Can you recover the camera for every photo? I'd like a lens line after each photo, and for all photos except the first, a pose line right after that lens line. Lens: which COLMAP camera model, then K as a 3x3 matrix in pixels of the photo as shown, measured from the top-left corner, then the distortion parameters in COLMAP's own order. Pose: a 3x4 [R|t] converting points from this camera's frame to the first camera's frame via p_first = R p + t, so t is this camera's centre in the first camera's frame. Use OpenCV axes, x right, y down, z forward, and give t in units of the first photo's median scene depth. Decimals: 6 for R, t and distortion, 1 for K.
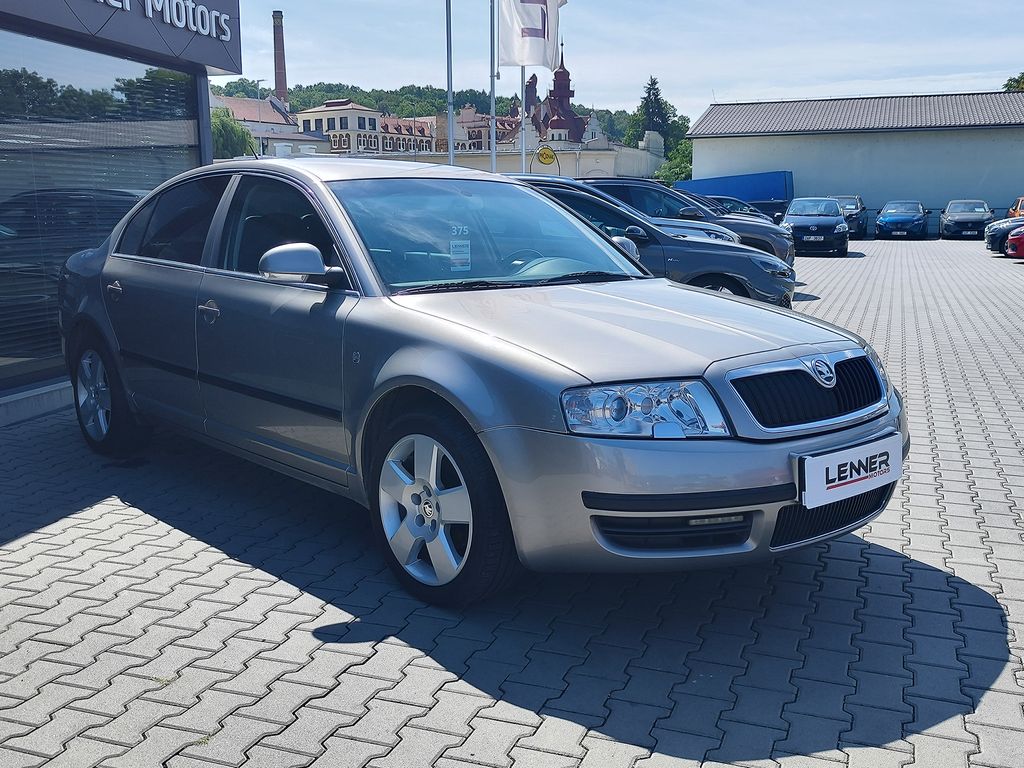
lens RADIAL K [[987.3, 0, 512.0], [0, 987.3, 384.0], [0, 0, 1]] dist [0.055376, -0.135099]
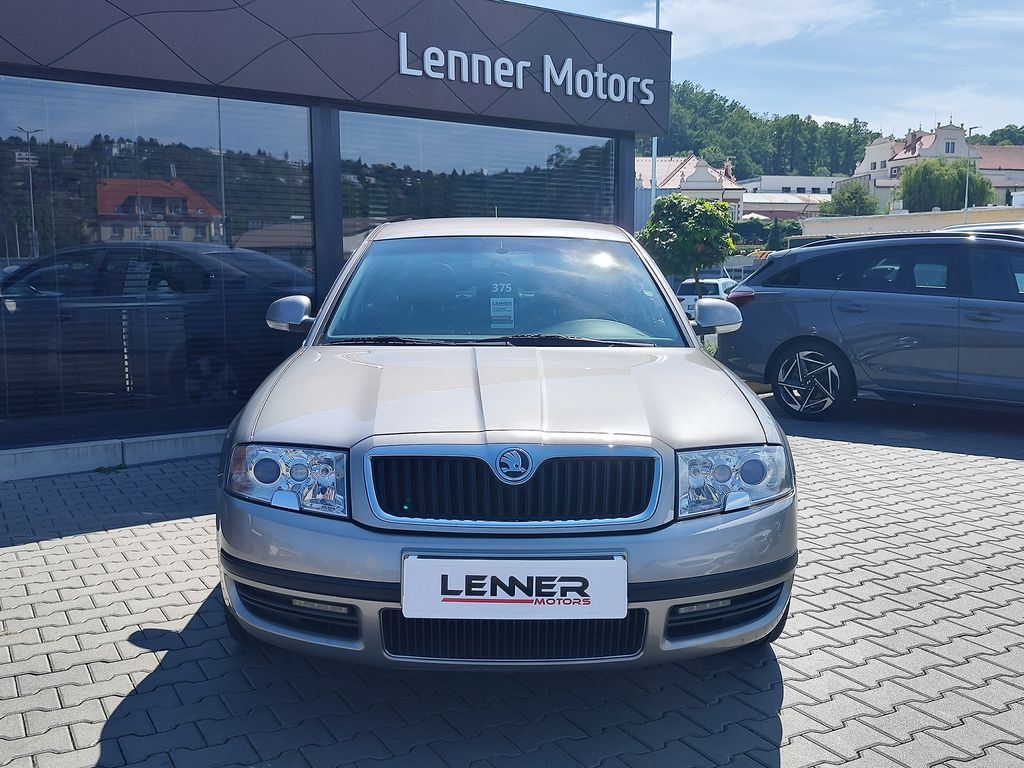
lens RADIAL K [[987.3, 0, 512.0], [0, 987.3, 384.0], [0, 0, 1]] dist [0.055376, -0.135099]
pose [[0.772904, 0.081487, -0.629269, 0.834066], [-0.113428, 0.993489, -0.010666, -0.071032], [0.624302, 0.079621, 0.777115, 0.349796]]
